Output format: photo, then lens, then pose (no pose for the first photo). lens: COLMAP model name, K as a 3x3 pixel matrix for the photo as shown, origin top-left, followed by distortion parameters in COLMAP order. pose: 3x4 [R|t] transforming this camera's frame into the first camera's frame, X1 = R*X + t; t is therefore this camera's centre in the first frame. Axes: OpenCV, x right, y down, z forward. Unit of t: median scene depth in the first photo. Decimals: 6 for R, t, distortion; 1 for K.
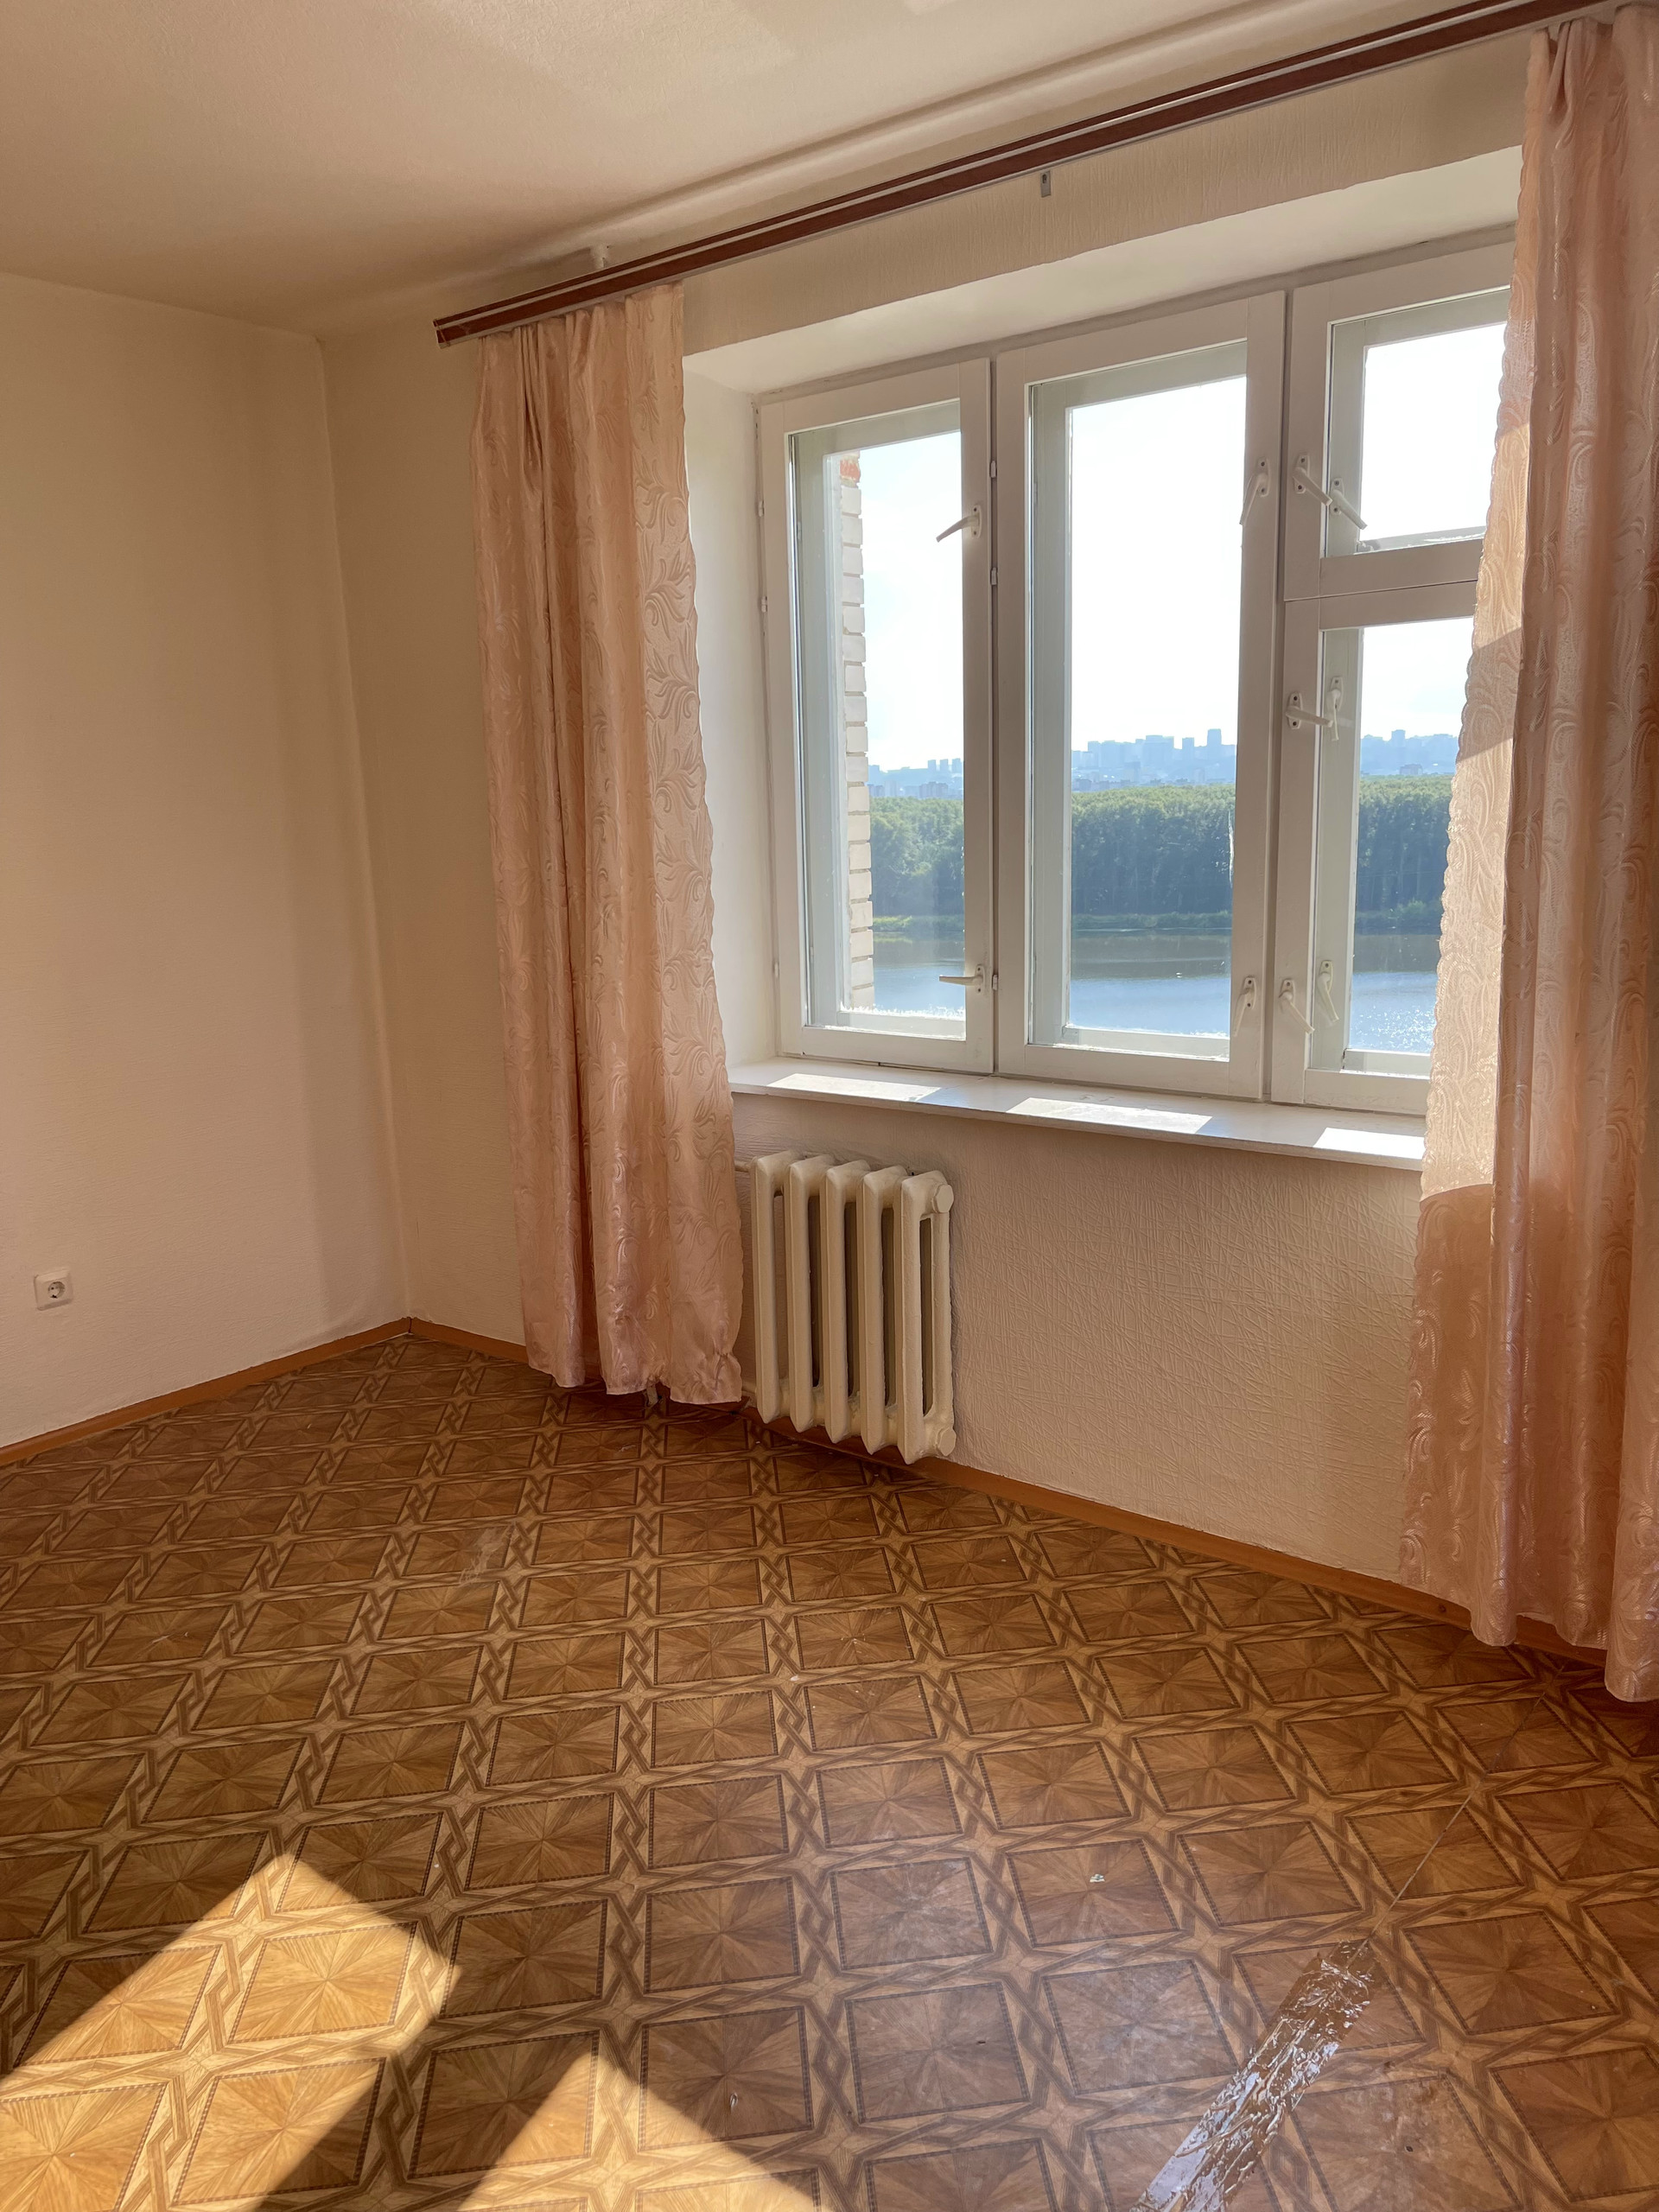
lens RADIAL K [[1613.5, 0, 828.6], [0, 1613.5, 1120.2], [0, 0, 1]] dist [0.073094, -0.128227]
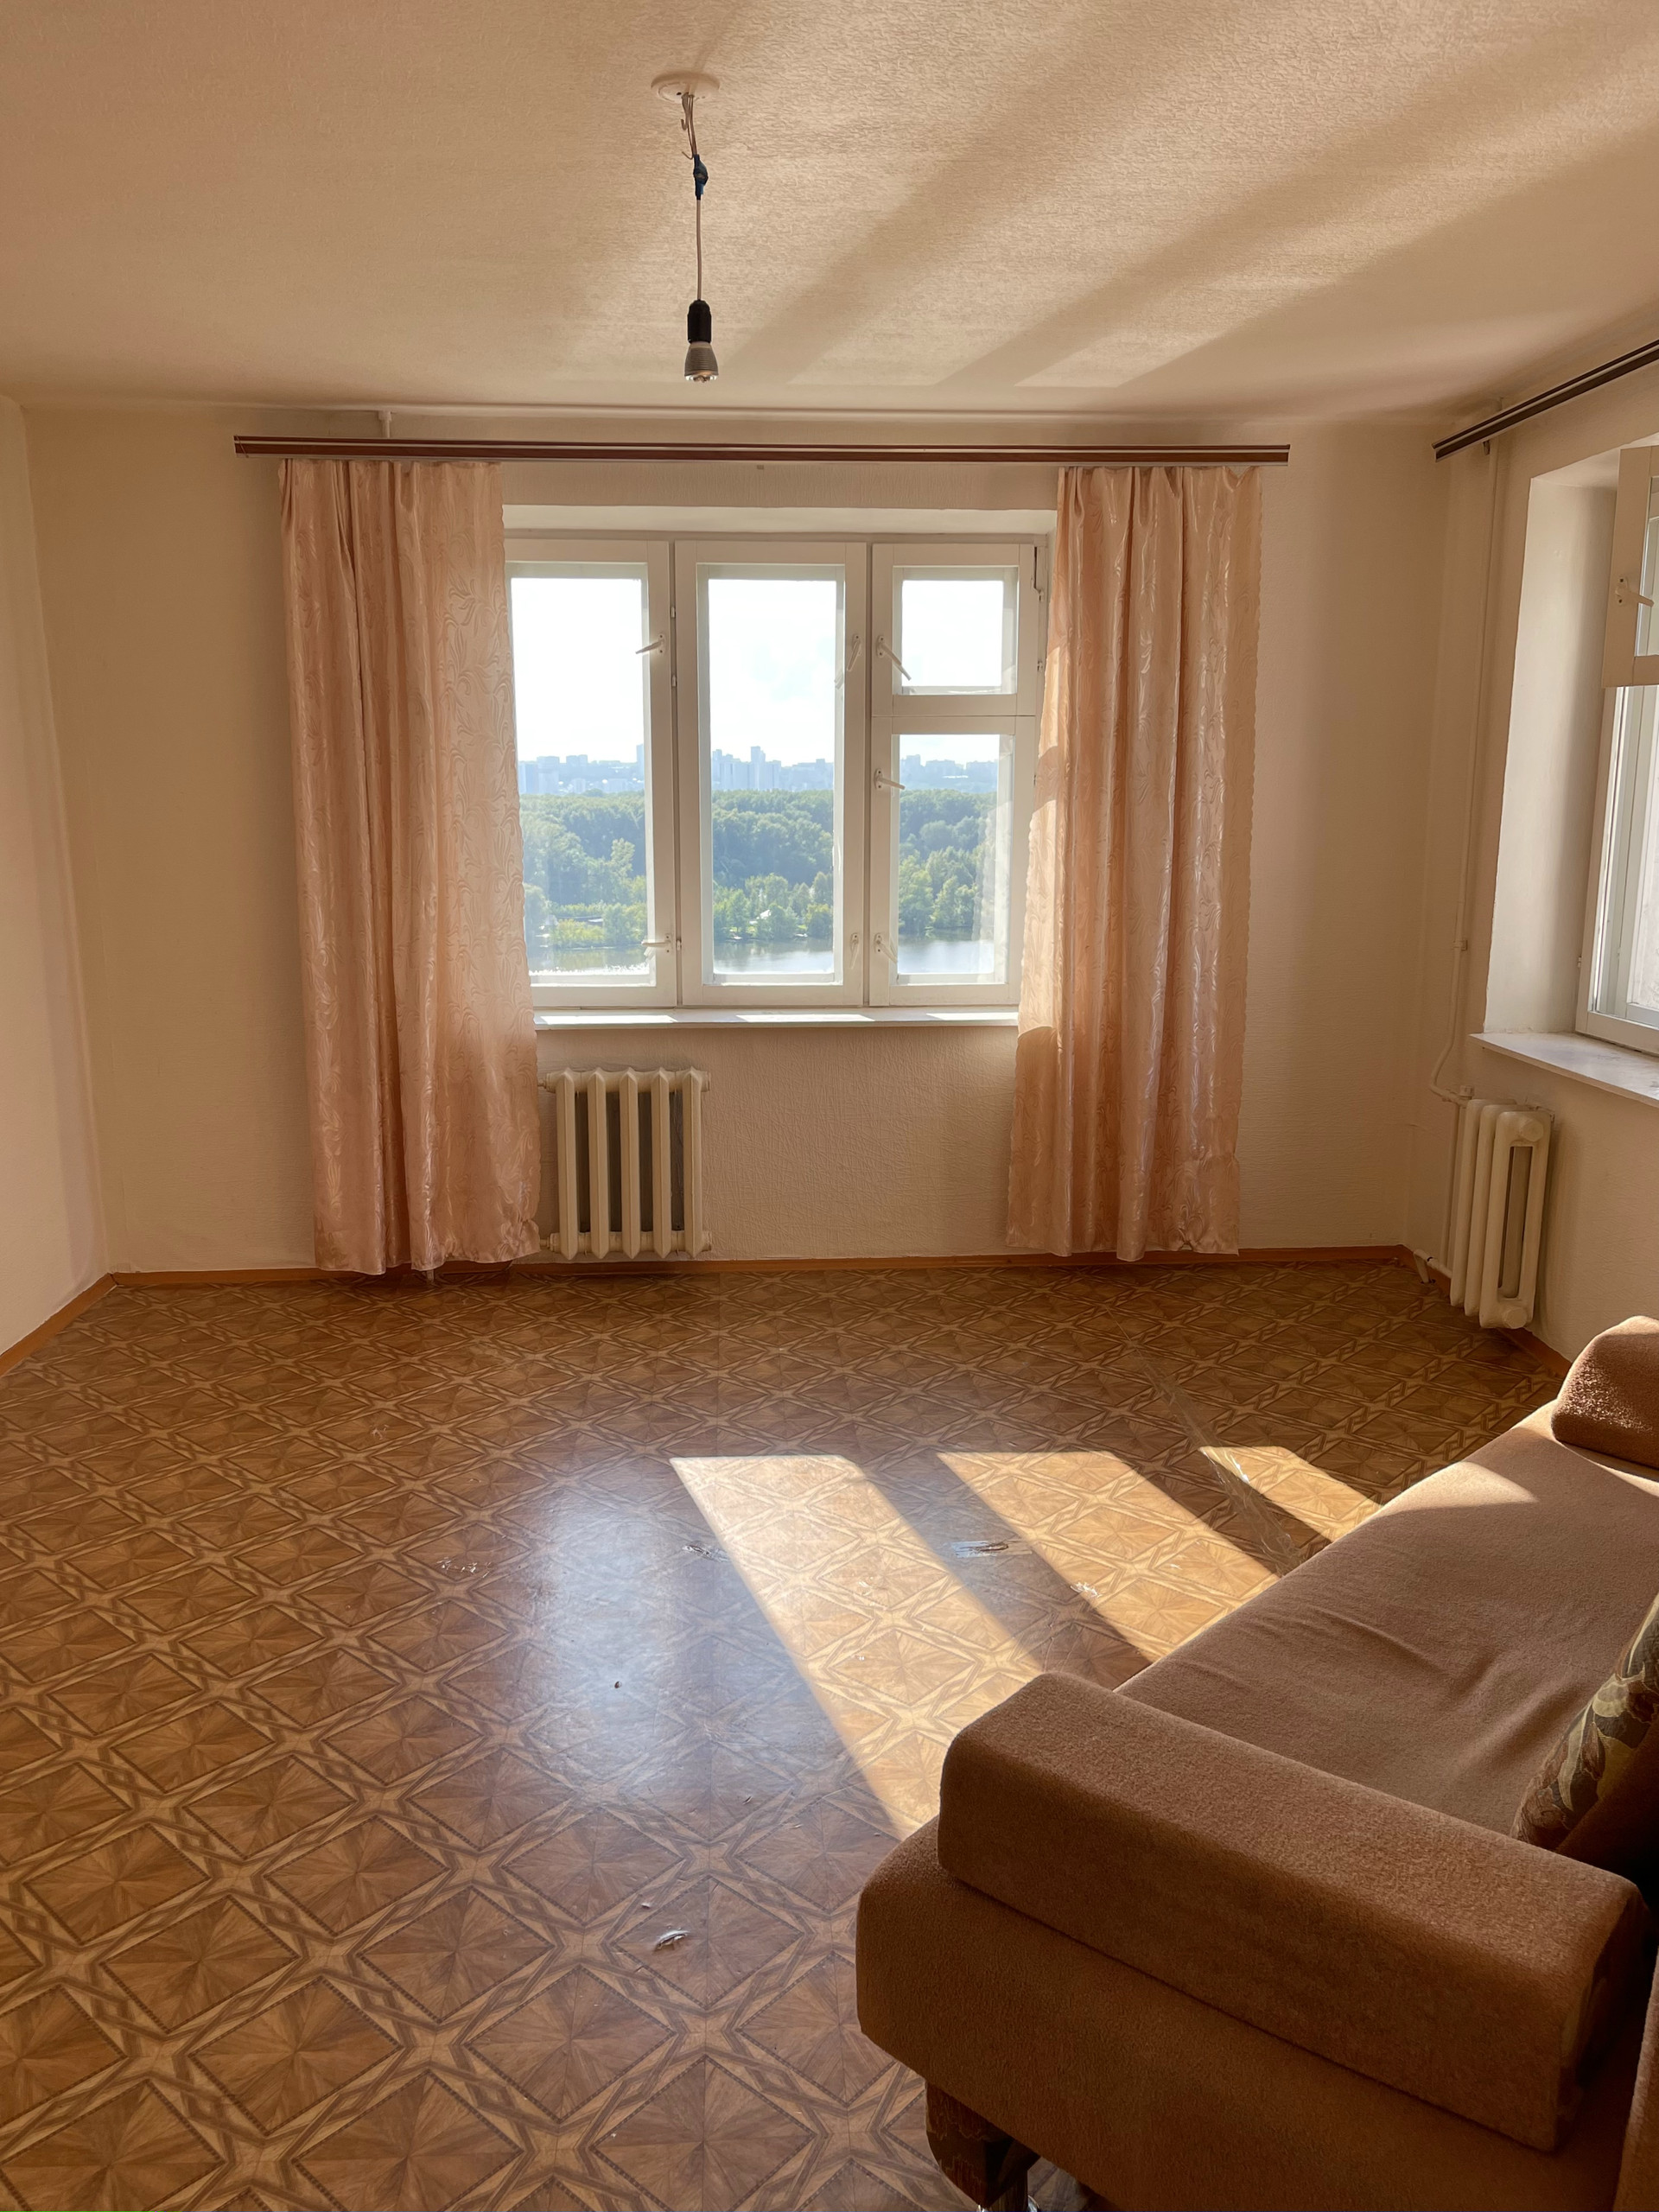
lens RADIAL K [[1613.5, 0, 828.6], [0, 1613.5, 1120.2], [0, 0, 1]] dist [0.073094, -0.128227]
pose [[0.751703, -0.099129, 0.652009, -0.835691], [0.107471, 0.993836, 0.027196, 0.054327], [-0.650686, 0.049629, 0.757723, -0.244738]]
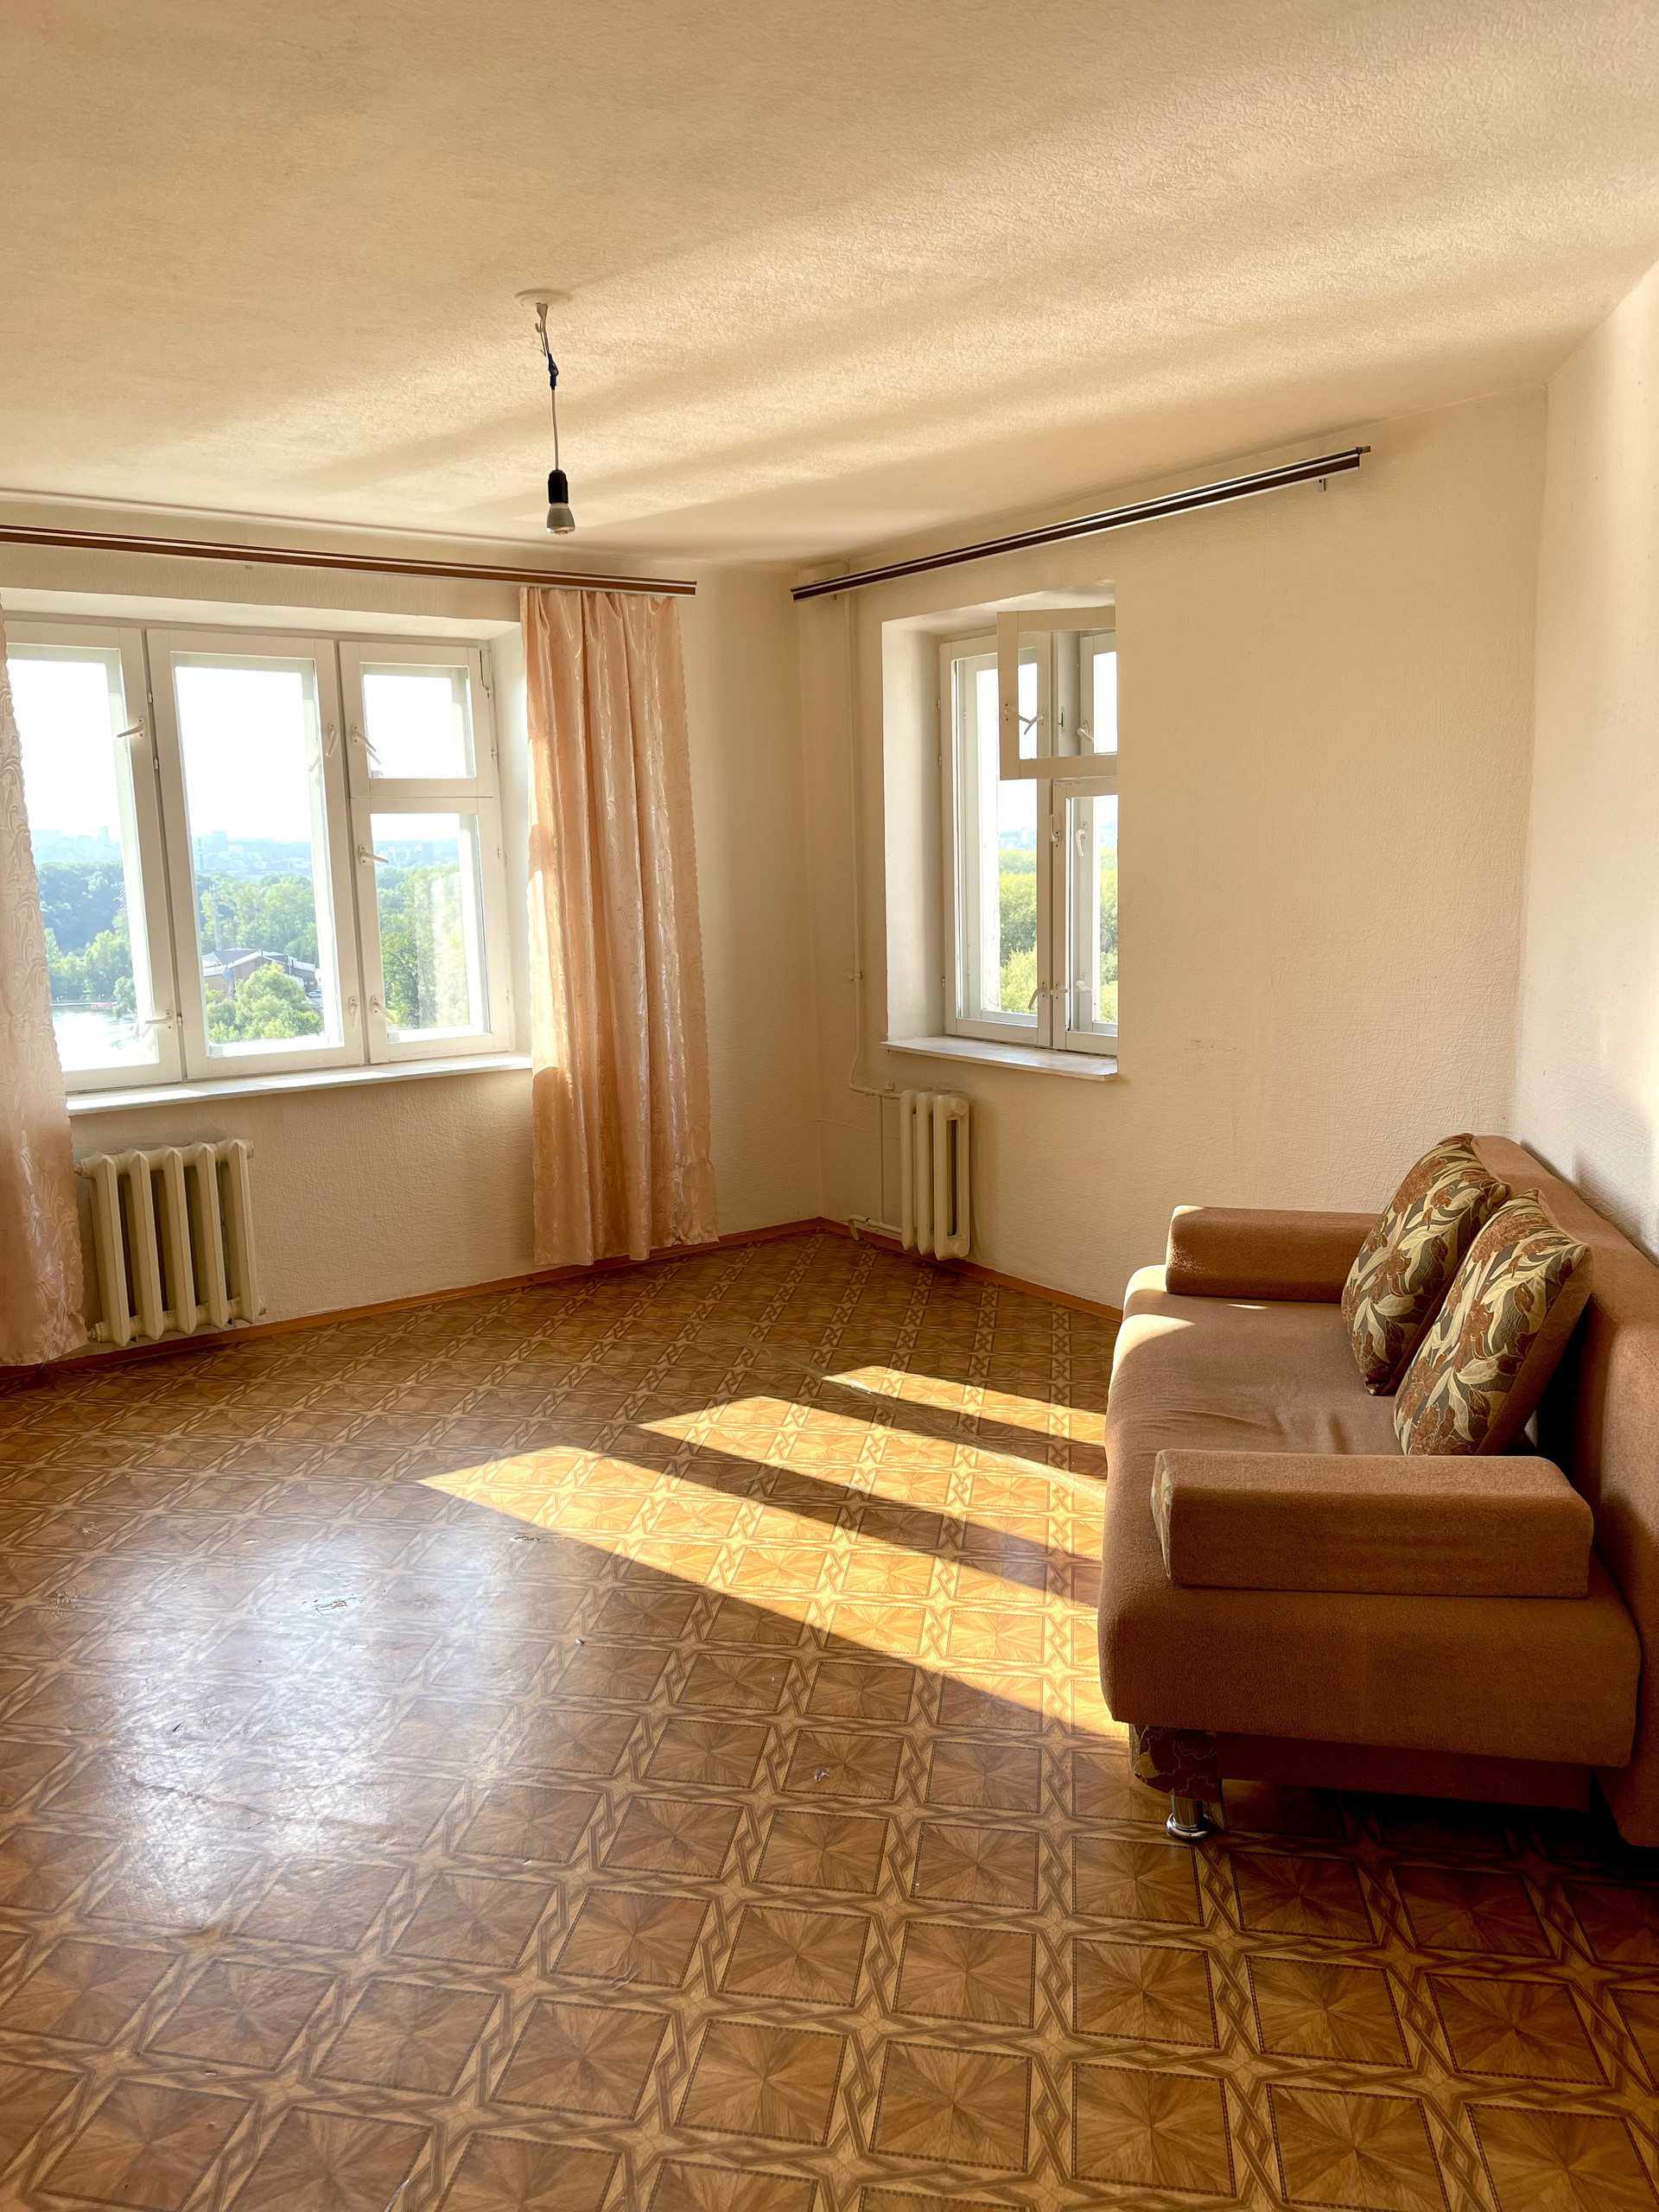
lens RADIAL K [[1553.2, 0, 789.9], [0, 1553.2, 1109.4], [0, 0, 1]] dist [0.064879, -0.166660]
pose [[0.305888, -0.131369, 0.942961, -1.181350], [0.200108, 0.977182, 0.071224, 0.007044], [-0.930800, 0.166907, 0.325196, -0.004711]]
